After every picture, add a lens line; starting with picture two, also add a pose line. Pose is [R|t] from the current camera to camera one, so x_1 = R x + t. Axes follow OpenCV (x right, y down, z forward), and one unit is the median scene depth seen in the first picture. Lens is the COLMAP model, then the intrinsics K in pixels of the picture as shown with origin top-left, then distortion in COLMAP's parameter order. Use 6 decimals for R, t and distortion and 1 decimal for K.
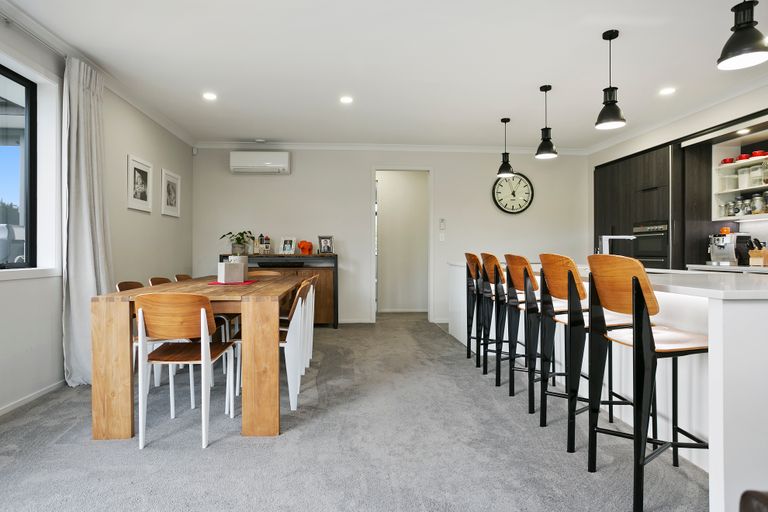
lens RADIAL K [[461.4, 0, 379.9], [0, 461.4, 252.9], [0, 0, 1]] dist [-0.015038, 0.004981]
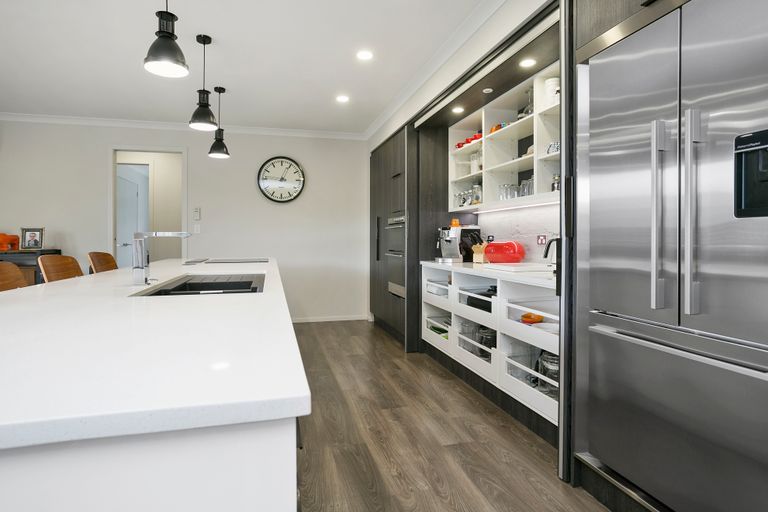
lens RADIAL K [[406.4, 0, 386.4], [0, 406.4, 250.0], [0, 0, 1]] dist [-0.026108, 0.003147]
pose [[0.984294, -0.008514, 0.176333, 0.465790], [0.003663, 0.999606, 0.027817, -0.017509], [-0.176500, -0.026734, 0.983937, 0.234929]]
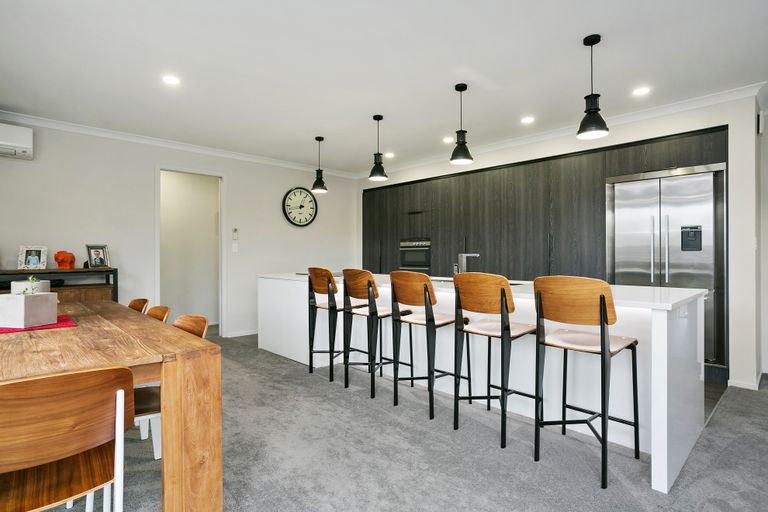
lens RADIAL K [[406.4, 0, 380.3], [0, 406.4, 255.9], [0, 0, 1]] dist [-0.026108, 0.003147]
pose [[0.770123, -0.002313, 0.637891, -0.224778], [0.002936, 0.999996, 0.000082, -0.020701], [-0.637889, 0.001810, 0.770126, 0.208975]]
